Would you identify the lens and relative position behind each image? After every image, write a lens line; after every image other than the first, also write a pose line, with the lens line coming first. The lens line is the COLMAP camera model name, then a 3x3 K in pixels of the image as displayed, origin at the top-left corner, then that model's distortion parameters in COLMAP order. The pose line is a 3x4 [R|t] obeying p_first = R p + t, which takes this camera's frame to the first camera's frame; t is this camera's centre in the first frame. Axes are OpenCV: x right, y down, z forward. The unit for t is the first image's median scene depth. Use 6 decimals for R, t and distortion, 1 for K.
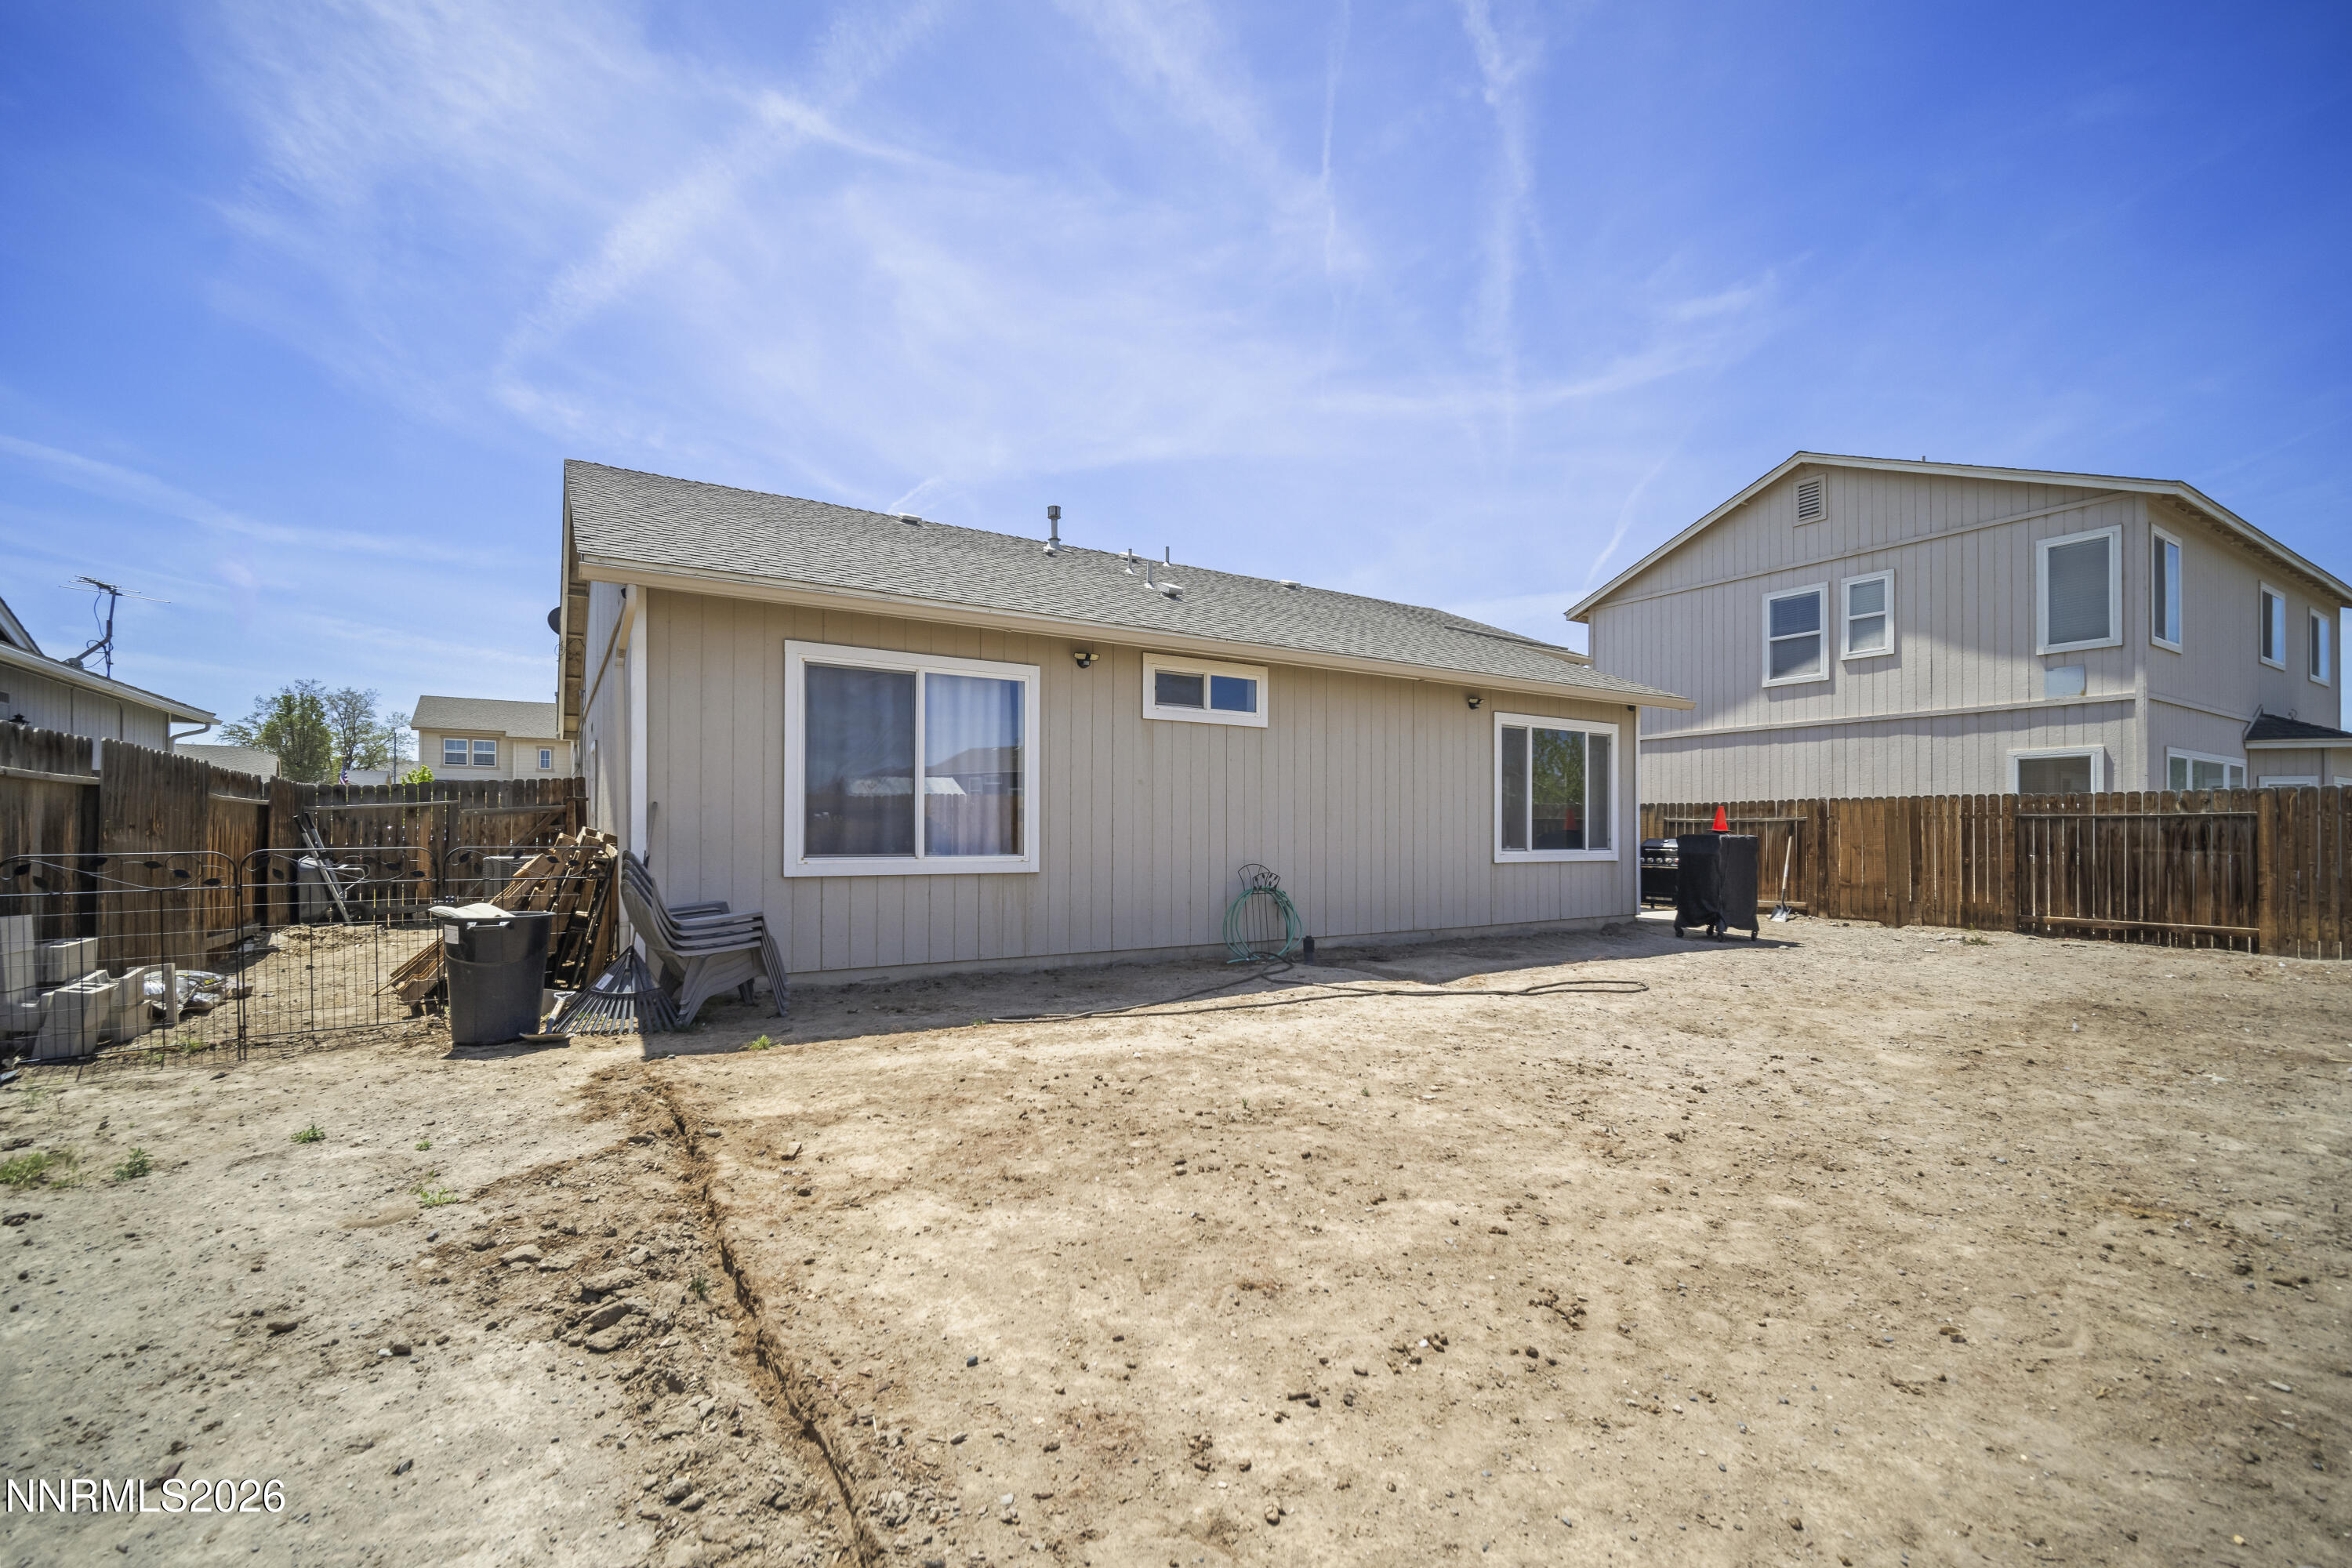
lens RADIAL K [[959.1, 0, 1137.2], [0, 959.1, 817.6], [0, 0, 1]] dist [-0.011945, -0.000012]
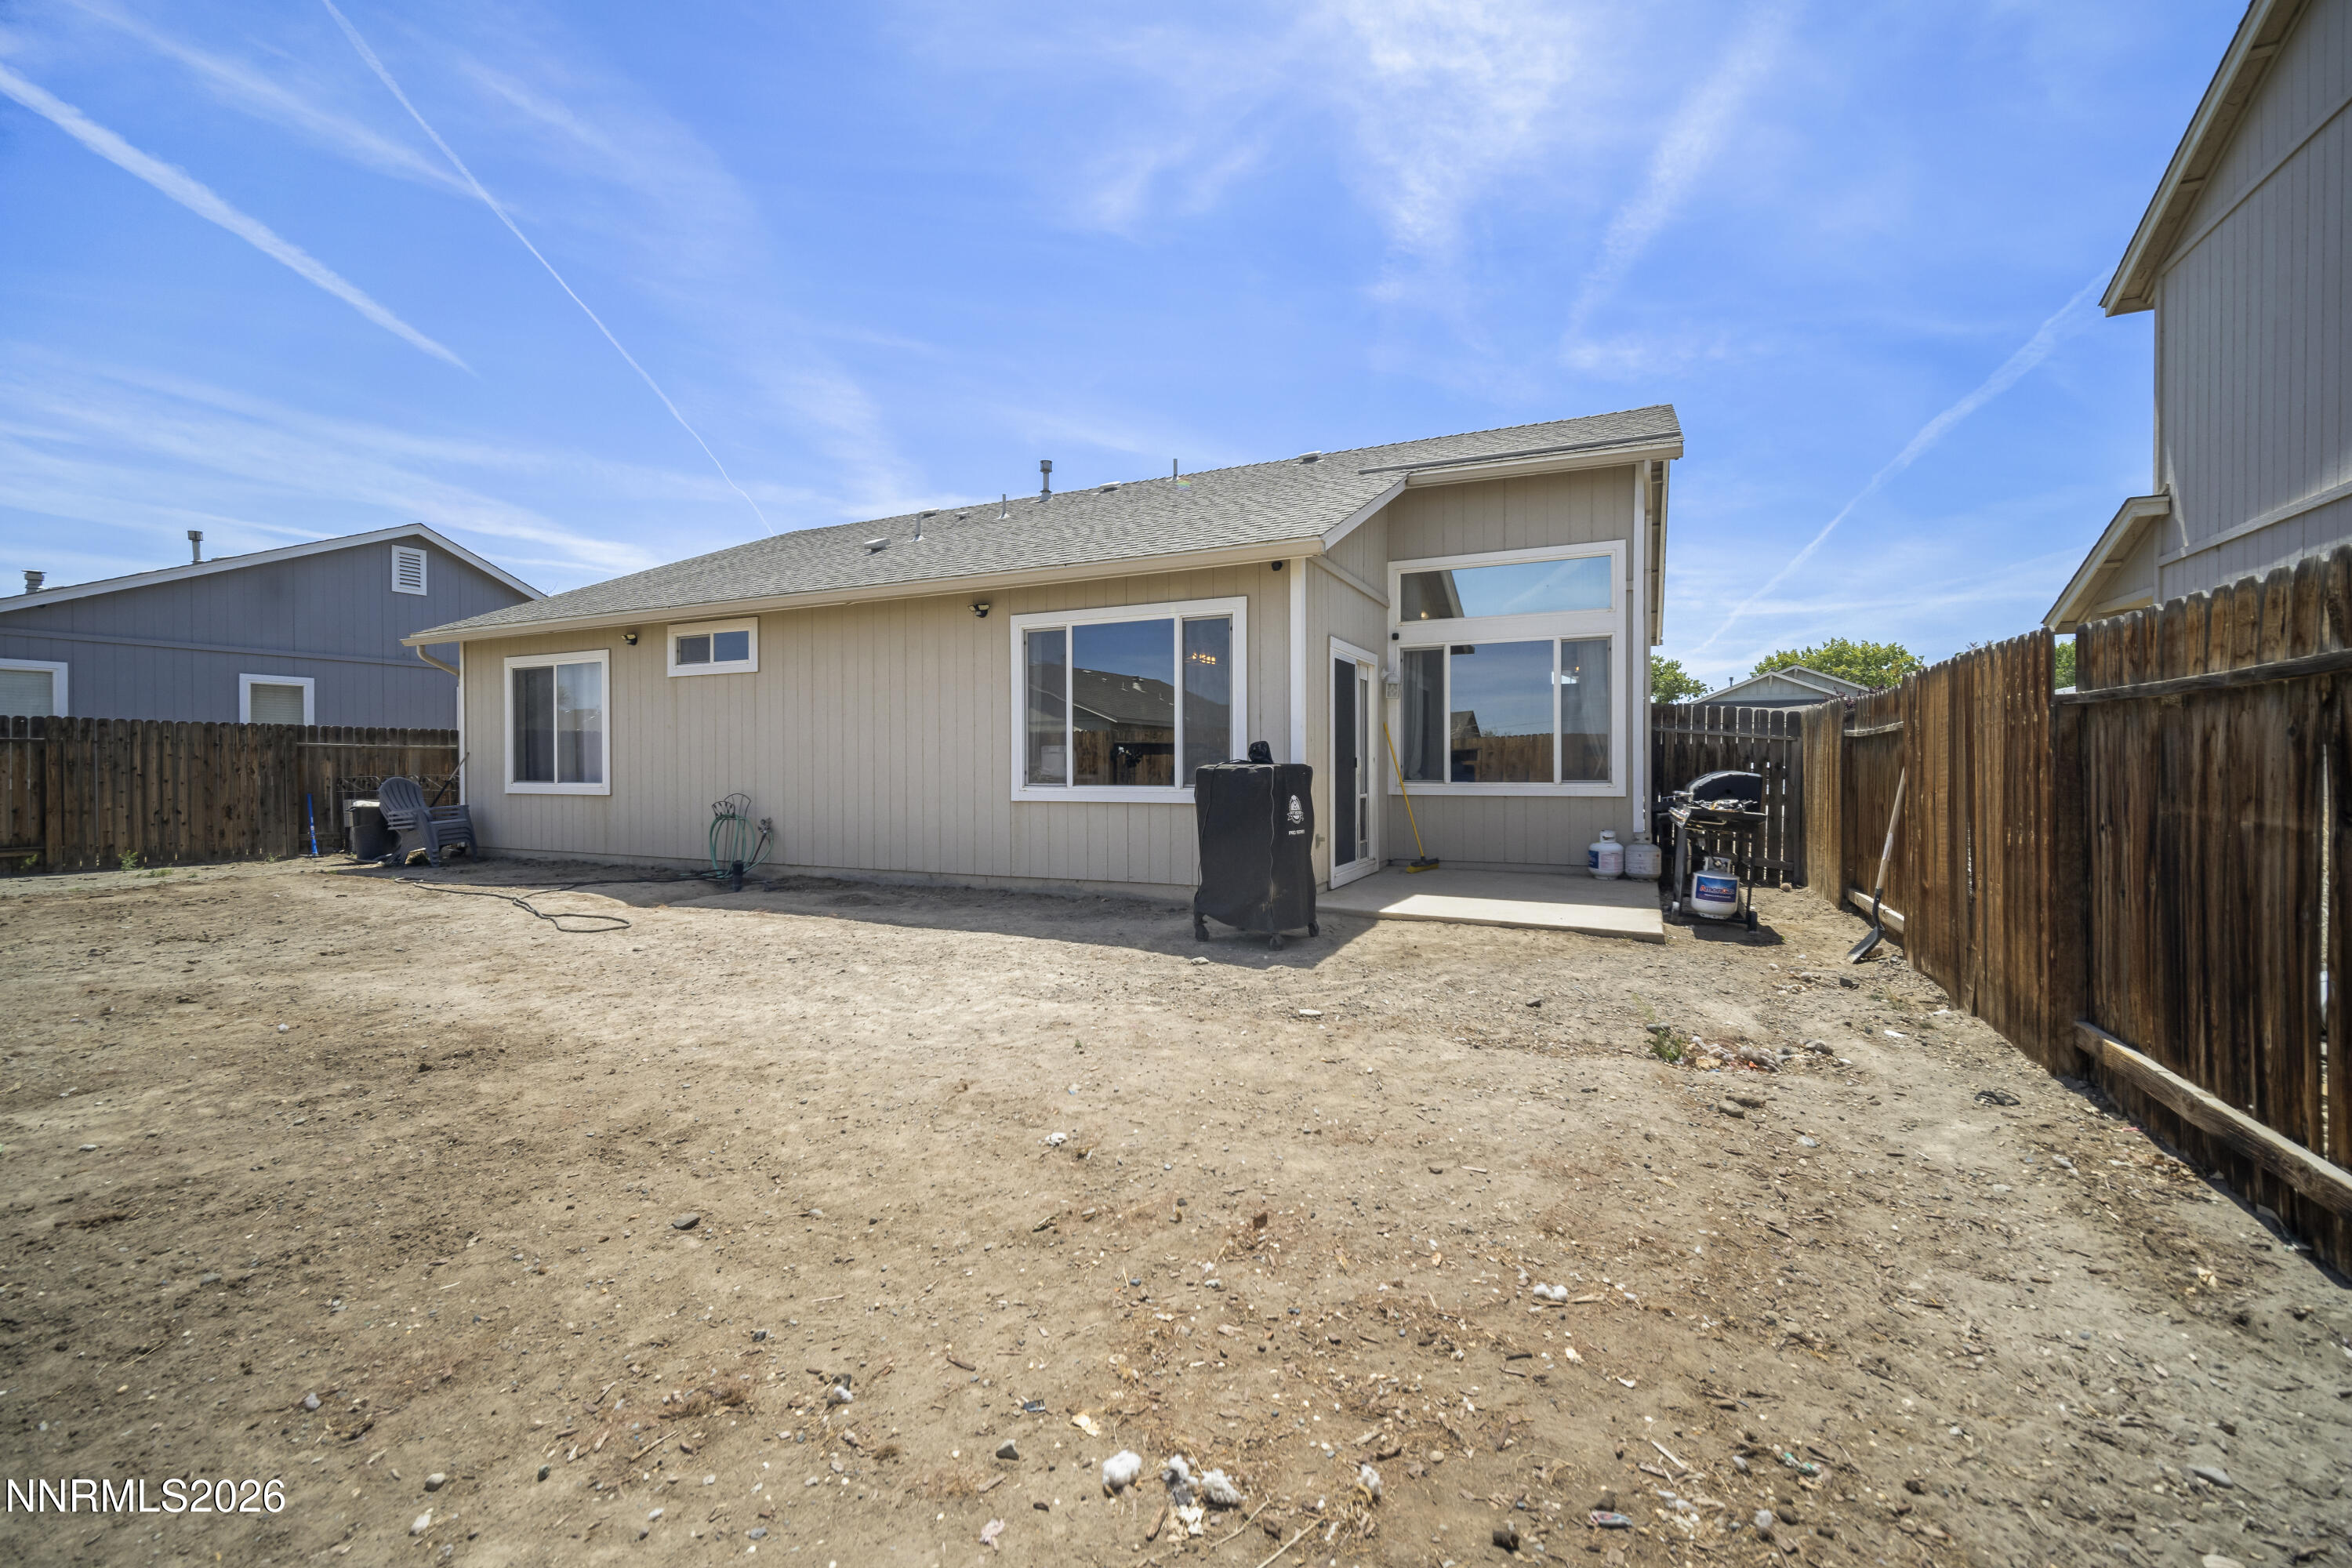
lens RADIAL K [[984.4, 0, 1194.8], [0, 984.4, 782.1], [0, 0, 1]] dist [0.002184, -0.000222]
pose [[0.553081, 0.009863, -0.833069, 1.153019], [0.017612, 0.999568, 0.023527, 0.013854], [0.832942, -0.027684, 0.552668, 0.660699]]
